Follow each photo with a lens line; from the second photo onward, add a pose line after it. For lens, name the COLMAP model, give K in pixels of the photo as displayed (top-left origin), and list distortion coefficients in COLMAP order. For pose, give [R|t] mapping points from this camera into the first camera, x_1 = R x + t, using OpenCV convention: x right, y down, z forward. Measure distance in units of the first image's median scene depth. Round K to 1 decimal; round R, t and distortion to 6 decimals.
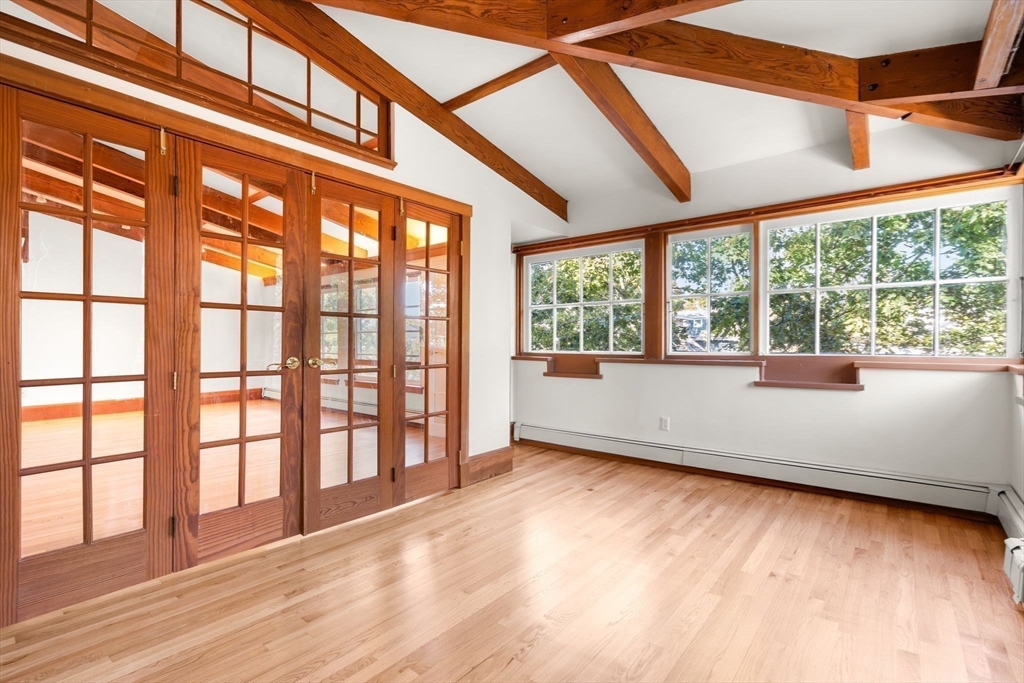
lens RADIAL K [[468.6, 0, 511.4], [0, 468.6, 344.6], [0, 0, 1]] dist [-0.001898, 0.000389]
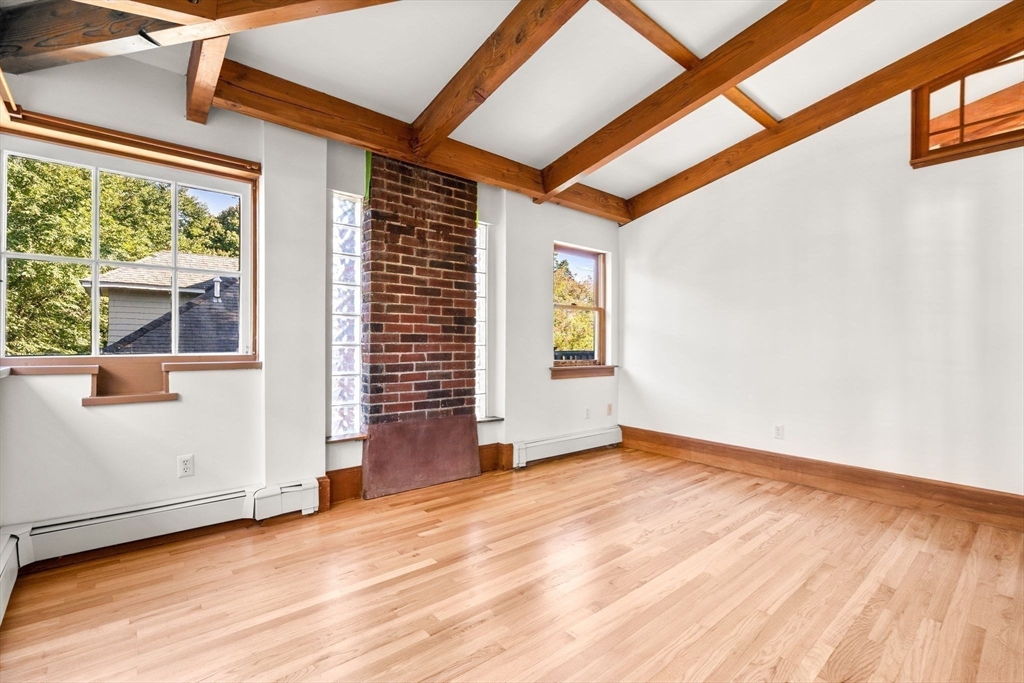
lens RADIAL K [[468.6, 0, 513.8], [0, 468.6, 343.9], [0, 0, 1]] dist [-0.001898, 0.000389]
pose [[-0.987262, -0.008210, 0.158889, 0.156088], [-0.008141, 0.999966, 0.001085, 0.002647], [-0.158893, -0.000222, -0.987296, 1.876232]]
